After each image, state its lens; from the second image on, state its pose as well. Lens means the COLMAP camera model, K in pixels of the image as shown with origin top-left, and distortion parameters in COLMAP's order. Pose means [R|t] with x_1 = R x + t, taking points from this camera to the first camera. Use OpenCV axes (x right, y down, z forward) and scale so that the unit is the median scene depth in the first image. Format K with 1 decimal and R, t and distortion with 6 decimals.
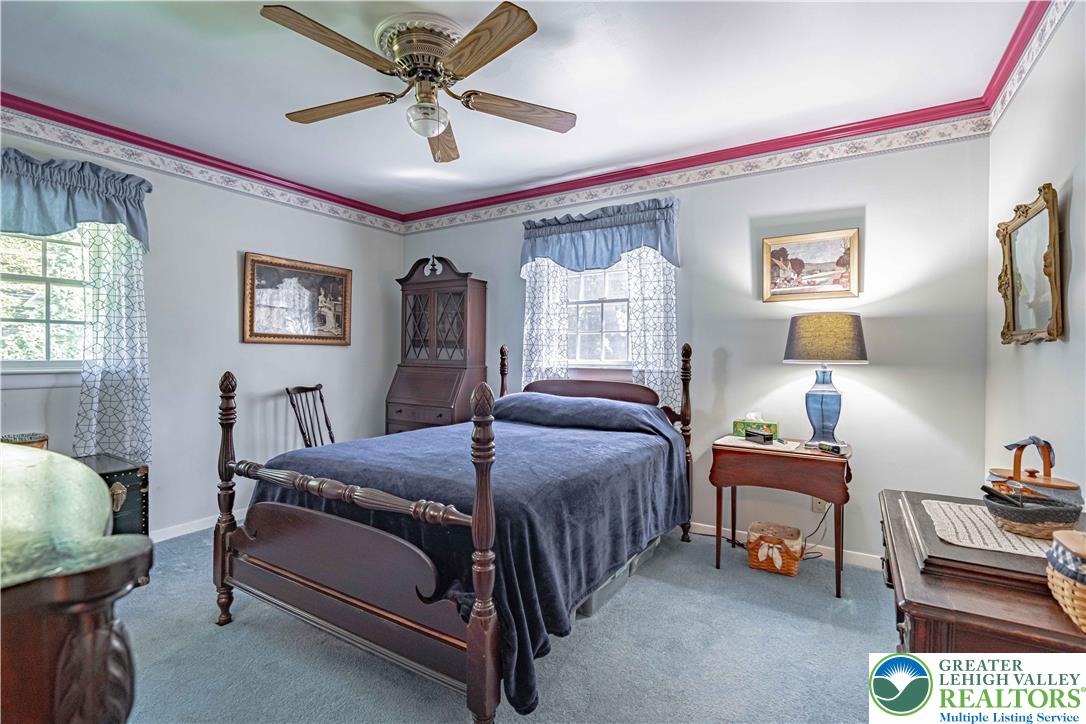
lens RADIAL K [[501.5, 0, 536.1], [0, 501.5, 362.7], [0, 0, 1]] dist [-0.004403, -0.000192]
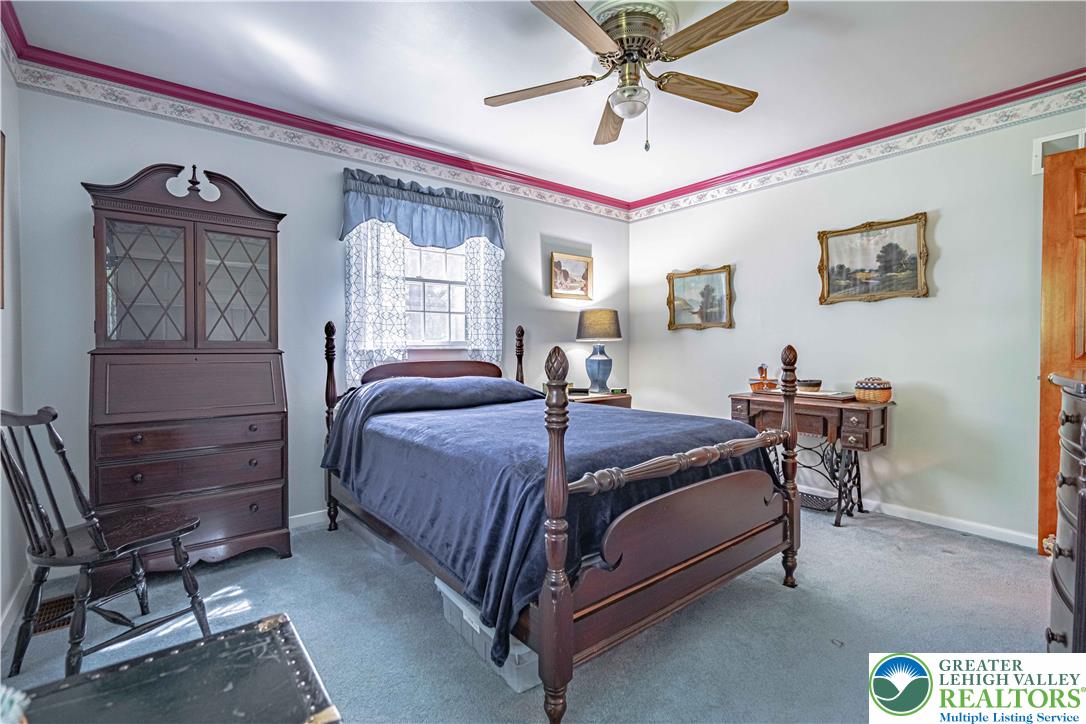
lens RADIAL K [[503.1, 0, 545.2], [0, 503.1, 353.3], [0, 0, 1]] dist [-0.000501, -0.000095]
pose [[0.324183, -0.025222, 0.945658, -0.782203], [0.015399, 0.999653, 0.021383, 0.003070], [-0.945869, 0.007630, 0.324459, 0.501607]]
